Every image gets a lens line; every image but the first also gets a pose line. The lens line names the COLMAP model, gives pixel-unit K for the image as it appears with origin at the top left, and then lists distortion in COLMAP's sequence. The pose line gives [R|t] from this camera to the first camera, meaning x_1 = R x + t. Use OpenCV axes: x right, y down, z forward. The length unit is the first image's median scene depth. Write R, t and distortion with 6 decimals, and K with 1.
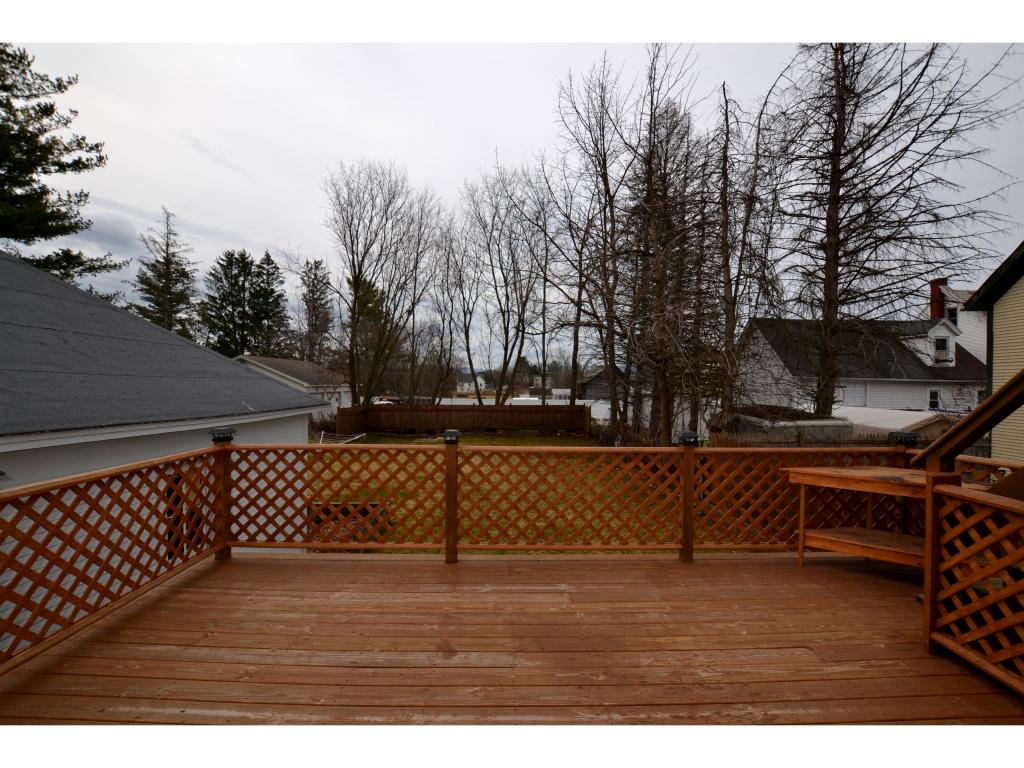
lens RADIAL K [[443.5, 0, 533.8], [0, 443.5, 382.5], [0, 0, 1]] dist [0.000448, 0.000099]
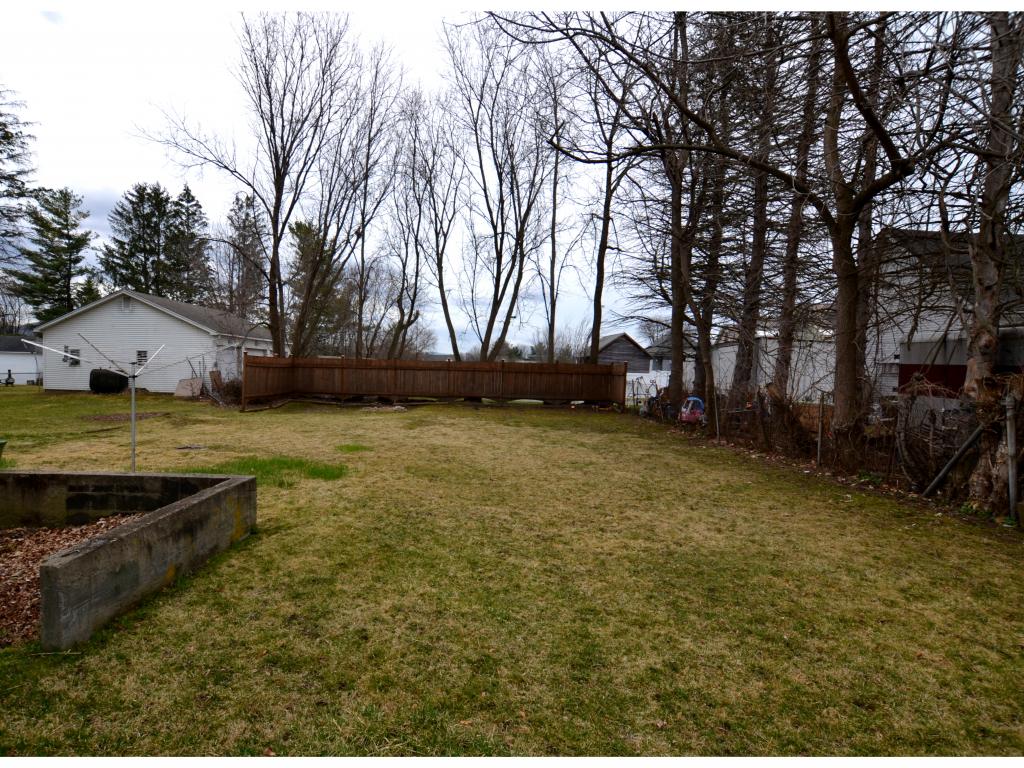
lens RADIAL K [[485.6, 0, 508.2], [0, 485.6, 415.8], [0, 0, 1]] dist [-0.023470, 0.000589]
pose [[0.999568, 0.027871, 0.009311, -0.040602], [-0.028517, 0.996500, 0.078577, 0.061966], [-0.007089, -0.078809, 0.996865, 0.208462]]
